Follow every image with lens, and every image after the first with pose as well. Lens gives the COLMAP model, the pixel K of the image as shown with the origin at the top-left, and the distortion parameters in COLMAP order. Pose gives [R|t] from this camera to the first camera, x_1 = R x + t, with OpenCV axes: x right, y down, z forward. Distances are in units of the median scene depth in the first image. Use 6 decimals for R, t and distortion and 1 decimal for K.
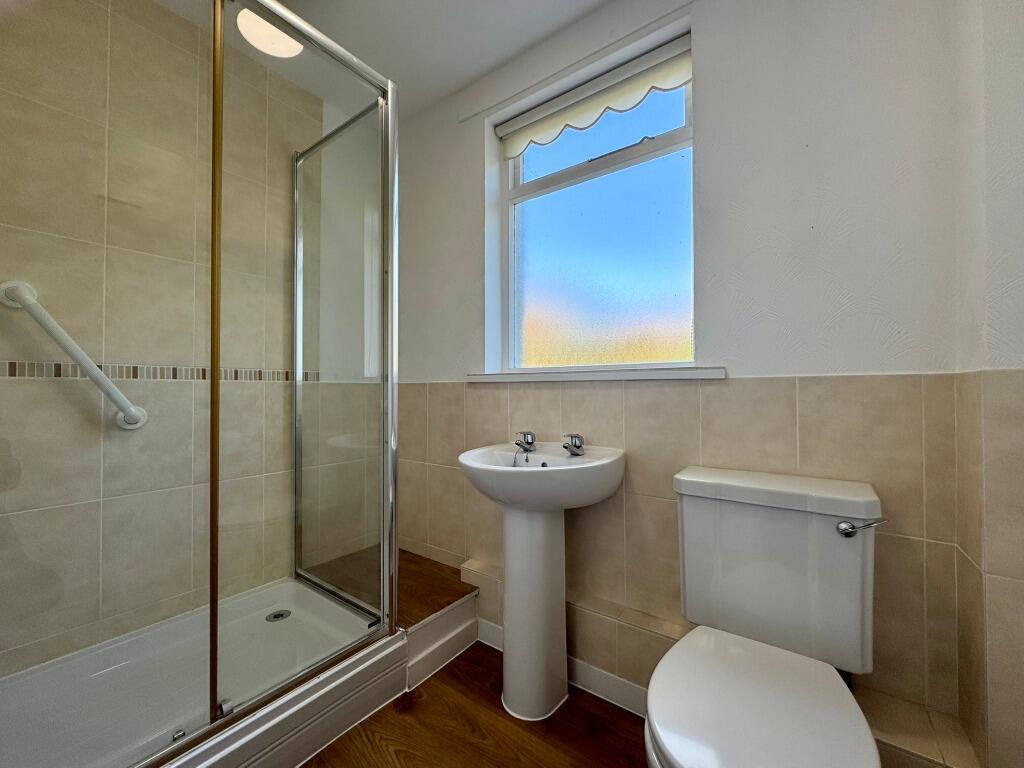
lens RADIAL K [[410.9, 0, 512.0], [0, 410.9, 384.0], [0, 0, 1]] dist [-0.000287, -0.000273]
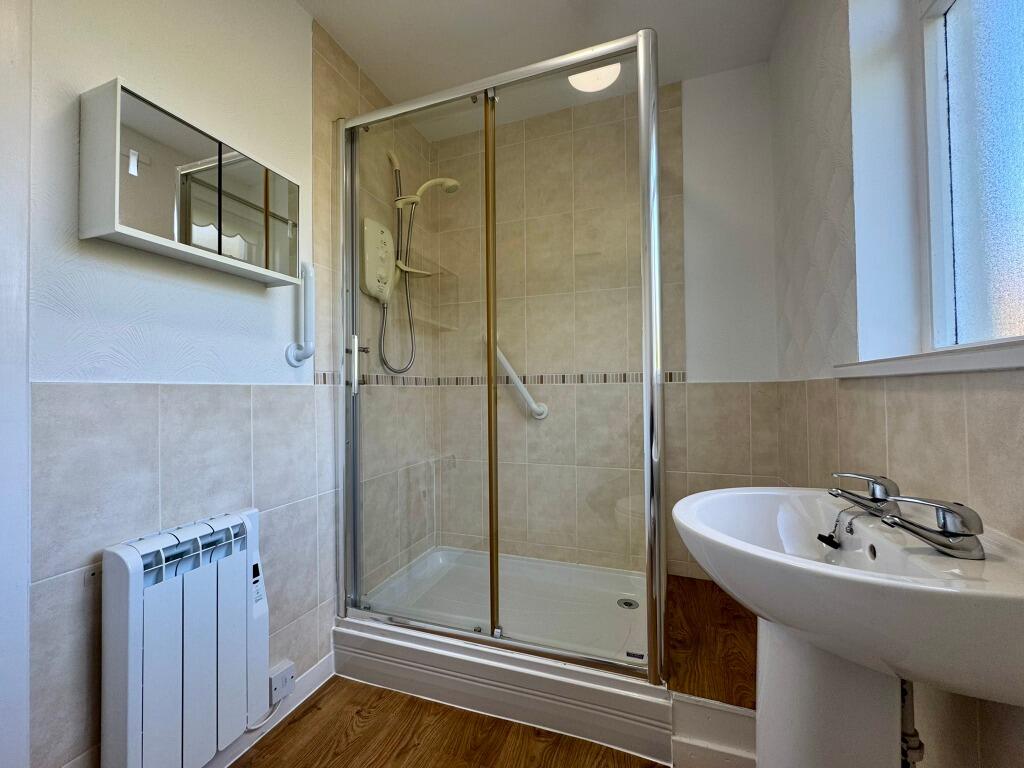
lens RADIAL K [[410.9, 0, 512.0], [0, 410.9, 384.0], [0, 0, 1]] dist [-0.000287, -0.000273]
pose [[0.287352, -0.016483, -0.957683, 0.394007], [0.019799, 0.999741, -0.011266, 0.001581], [0.957620, -0.015724, 0.287604, 0.439423]]
